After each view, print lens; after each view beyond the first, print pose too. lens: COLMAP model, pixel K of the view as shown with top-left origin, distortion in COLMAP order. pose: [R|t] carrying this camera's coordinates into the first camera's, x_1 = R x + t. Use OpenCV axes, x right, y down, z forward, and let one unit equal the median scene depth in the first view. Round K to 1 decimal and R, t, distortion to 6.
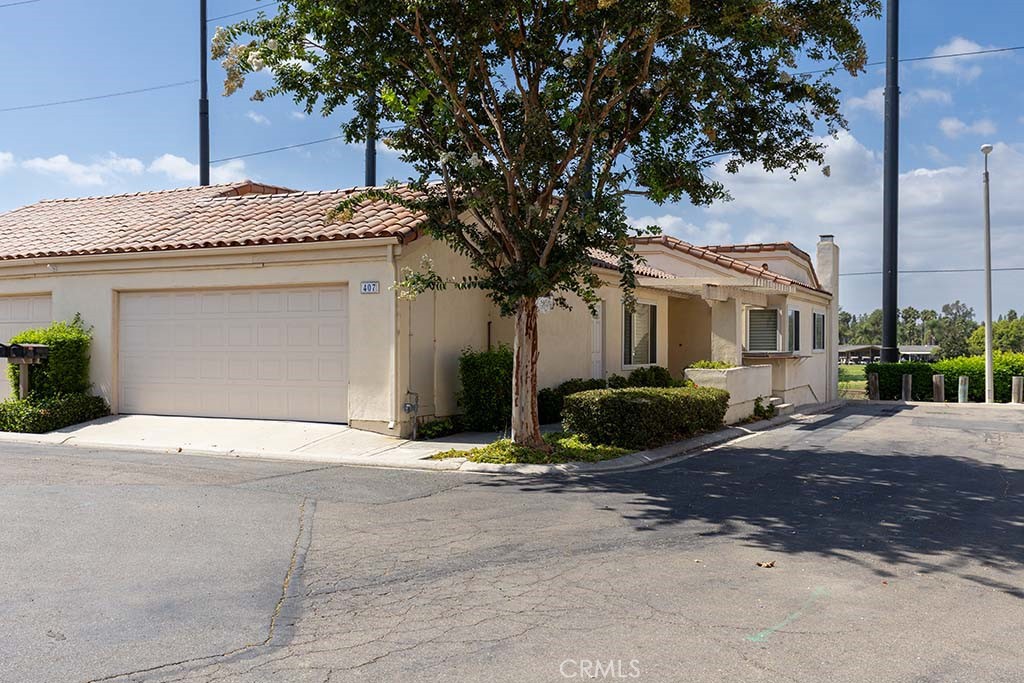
lens RADIAL K [[963.0, 0, 512.0], [0, 963.0, 341.5], [0, 0, 1]] dist [0.006963, 0.009485]
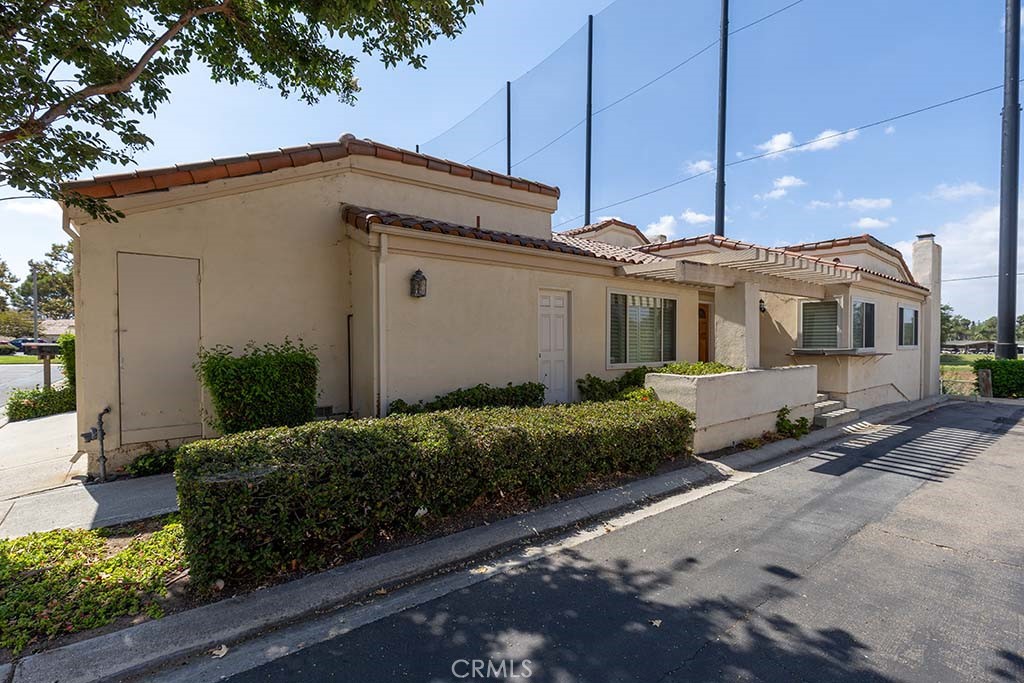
lens RADIAL K [[466.1, 0, 513.4], [0, 466.1, 346.9], [0, 0, 1]] dist [0.001103, -0.000438]
pose [[0.905649, 0.002066, -0.424023, 0.208722], [0.004331, 0.999891, 0.014122, 0.001544], [0.424006, -0.014626, 0.905541, 0.539532]]
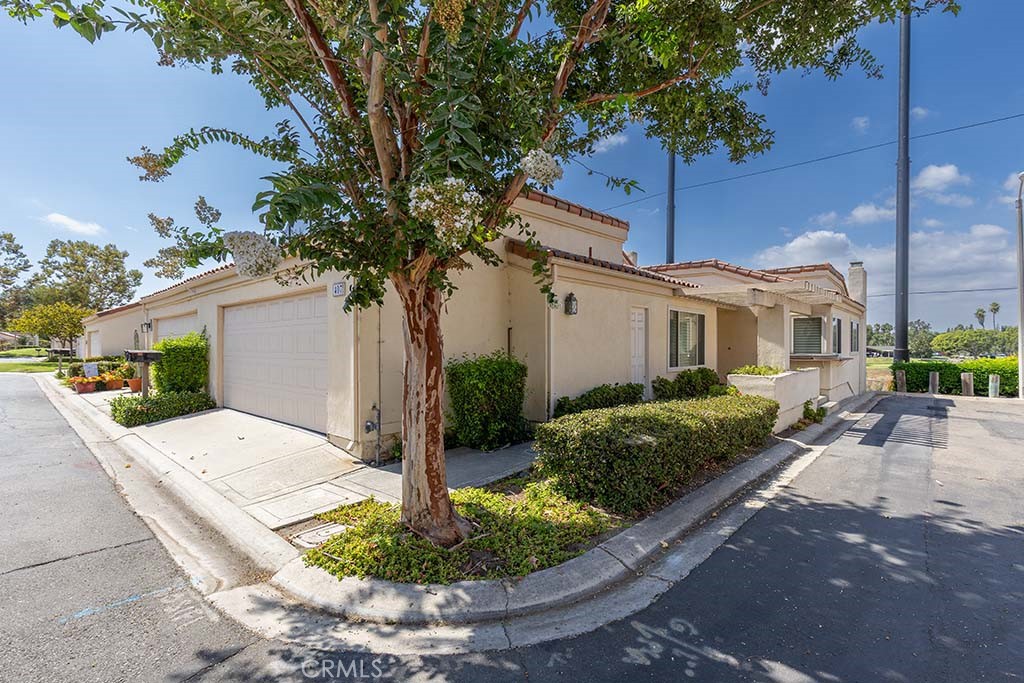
lens RADIAL K [[466.1, 0, 513.4], [0, 466.1, 346.9], [0, 0, 1]] dist [0.001103, -0.000438]
pose [[0.961759, -0.000683, -0.273895, 0.086029], [0.002204, 0.999984, 0.005246, -0.002670], [0.273887, -0.005649, 0.961745, 0.416857]]
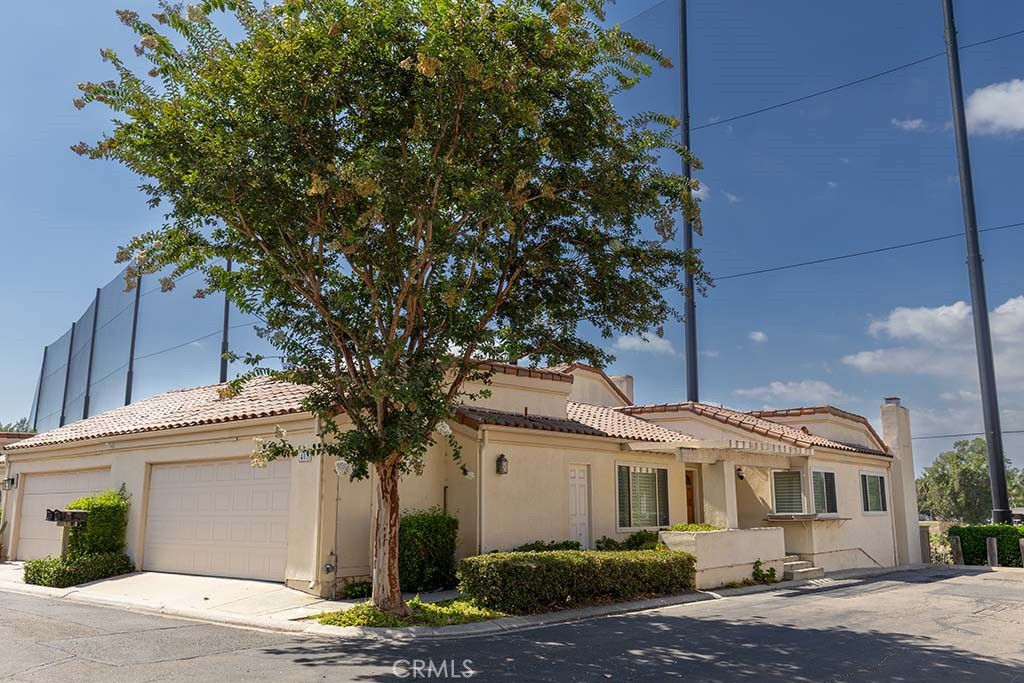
lens RADIAL K [[836.9, 0, 512.0], [0, 836.9, 341.5], [0, 0, 1]] dist [-0.000852, 0.005522]
pose [[0.973431, -0.049829, -0.223493, 0.205004], [0.005651, 0.980966, -0.194099, 0.001982], [0.228911, 0.187680, 0.955184, 0.071948]]
